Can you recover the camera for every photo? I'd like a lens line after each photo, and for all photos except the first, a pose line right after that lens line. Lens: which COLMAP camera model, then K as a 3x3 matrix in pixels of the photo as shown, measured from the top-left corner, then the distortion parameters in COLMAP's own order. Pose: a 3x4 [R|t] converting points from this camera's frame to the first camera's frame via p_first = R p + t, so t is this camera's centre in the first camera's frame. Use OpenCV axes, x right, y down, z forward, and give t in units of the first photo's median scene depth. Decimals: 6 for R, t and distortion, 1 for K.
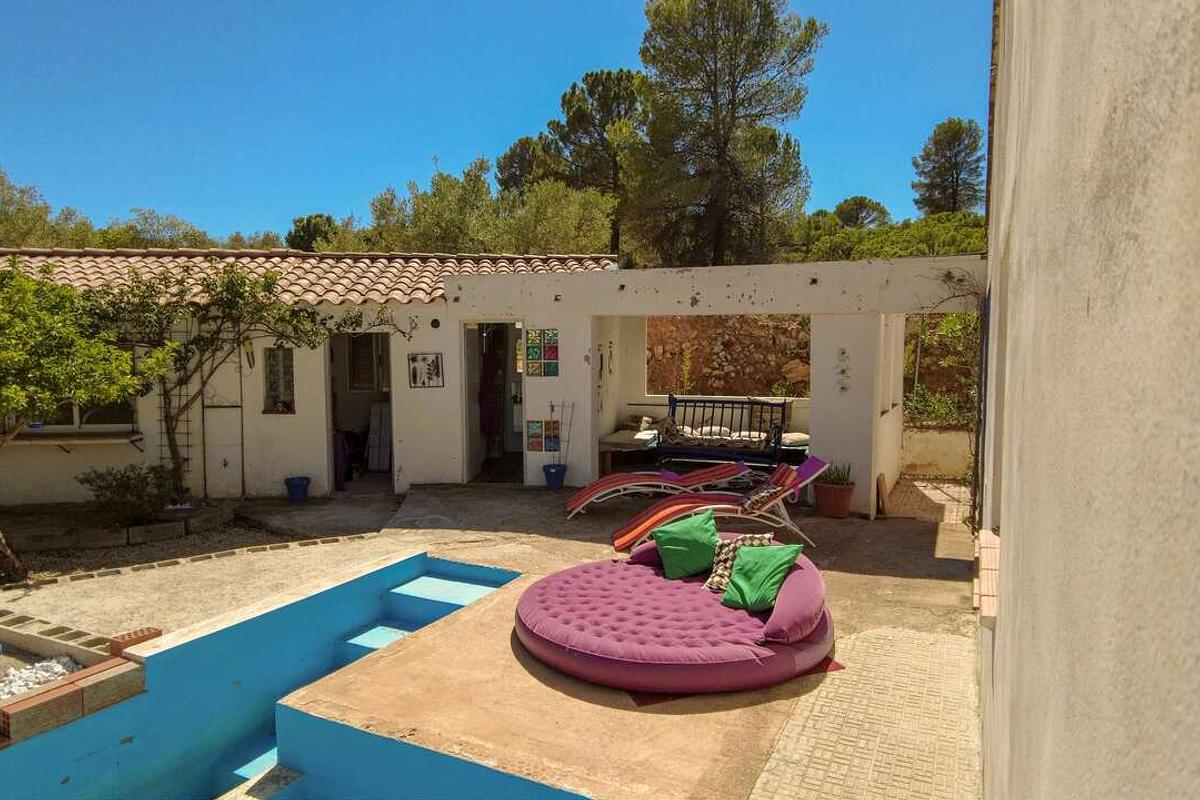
lens RADIAL K [[760.3, 0, 602.3], [0, 760.3, 397.6], [0, 0, 1]] dist [0.004082, -0.015641]
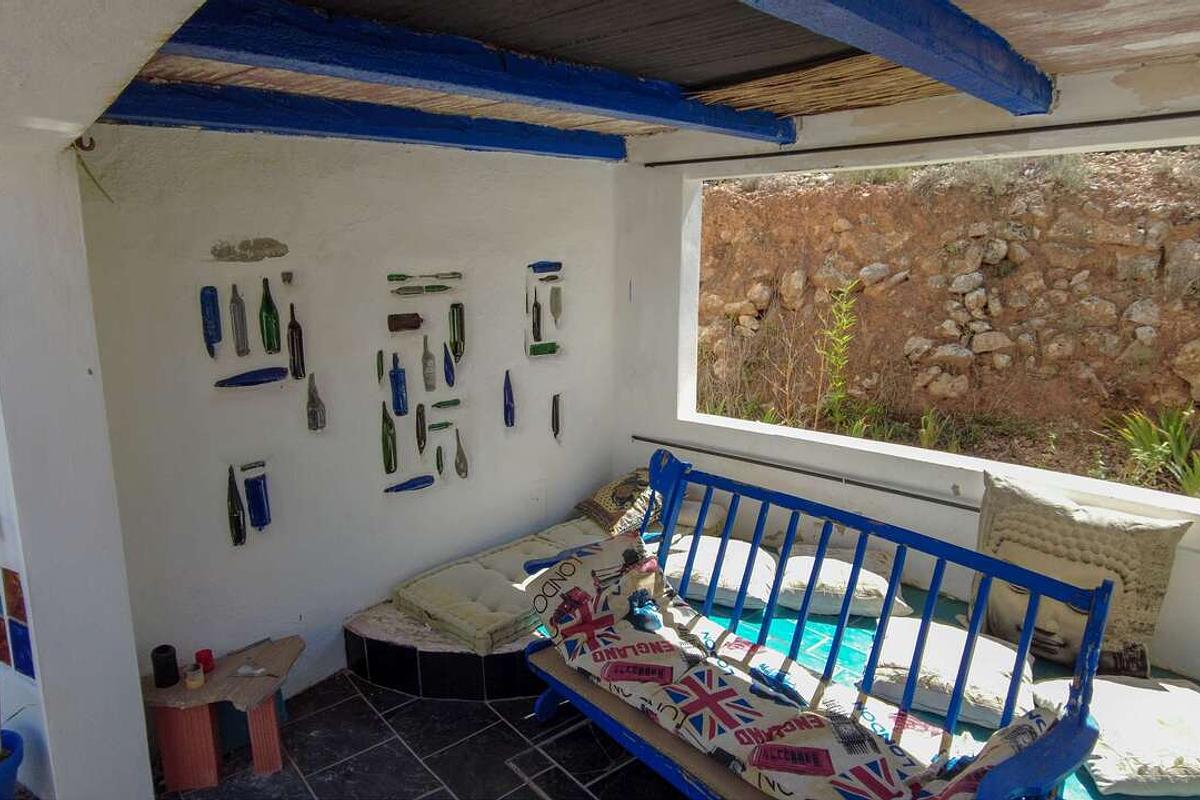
lens RADIAL K [[760.3, 0, 603.7], [0, 760.3, 402.0], [0, 0, 1]] dist [0.004082, -0.015641]
pose [[0.893384, 0.086008, -0.440986, 0.164259], [-0.032171, 0.991233, 0.128150, -0.049402], [0.448141, -0.100300, 0.888318, 0.618626]]
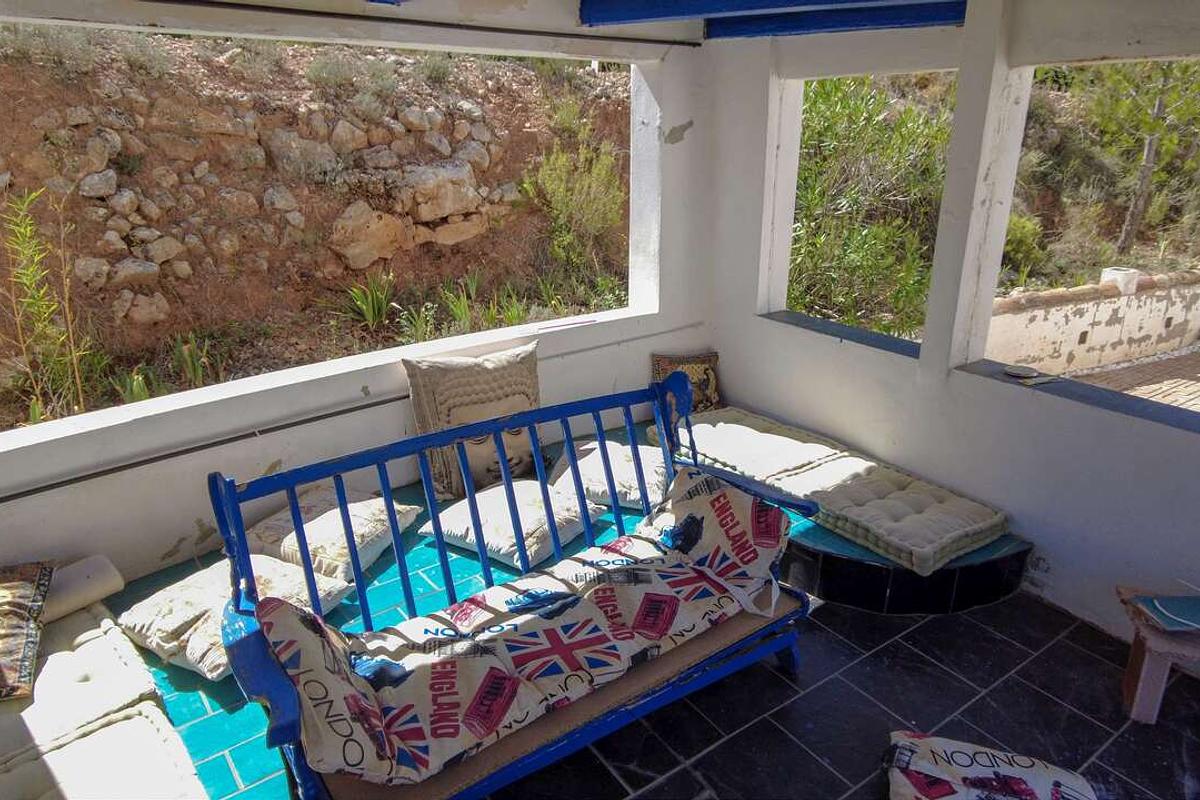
lens RADIAL K [[760.3, 0, 606.3], [0, 760.3, 397.1], [0, 0, 1]] dist [0.004082, -0.015641]
pose [[0.508770, -0.285674, 0.812122, -0.003782], [0.069699, 0.953910, 0.291886, -0.057712], [-0.858076, -0.091899, 0.505233, 0.696289]]
